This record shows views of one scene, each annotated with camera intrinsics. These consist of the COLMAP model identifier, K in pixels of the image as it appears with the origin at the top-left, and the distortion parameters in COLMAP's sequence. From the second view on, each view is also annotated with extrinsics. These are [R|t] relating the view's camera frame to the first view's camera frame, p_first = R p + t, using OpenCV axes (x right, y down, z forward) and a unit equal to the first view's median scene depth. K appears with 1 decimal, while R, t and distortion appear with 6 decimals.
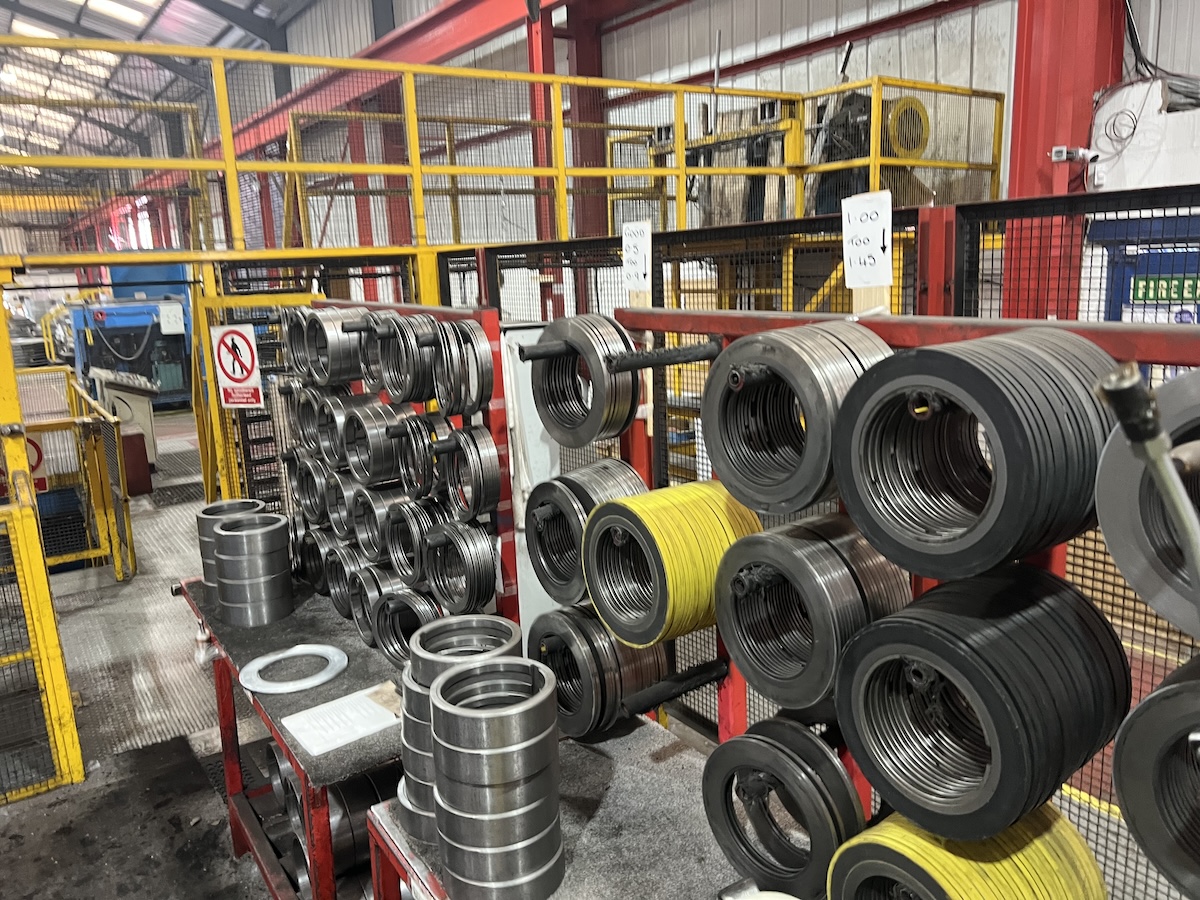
lens RADIAL K [[903.6, 0, 605.5], [0, 903.6, 433.0], [0, 0, 1]] dist [0.061346, -0.072953]
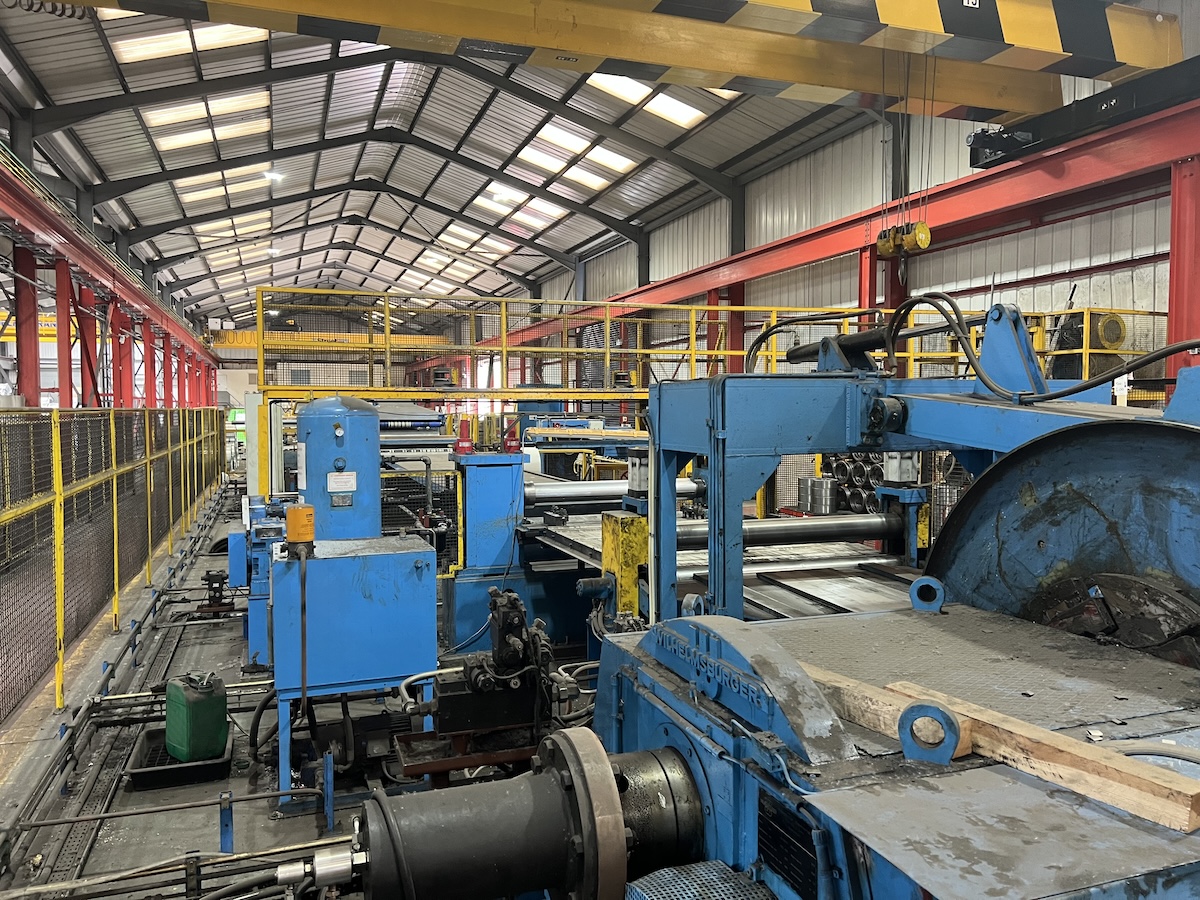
lens RADIAL K [[903.1, 0, 595.8], [0, 903.1, 446.3], [0, 0, 1]] dist [0.065288, -0.082009]
pose [[0.964078, 0.048557, -0.261142, -0.151654], [-0.084321, 0.988243, -0.127539, 0.190761], [0.251879, 0.144977, 0.956838, -0.892709]]
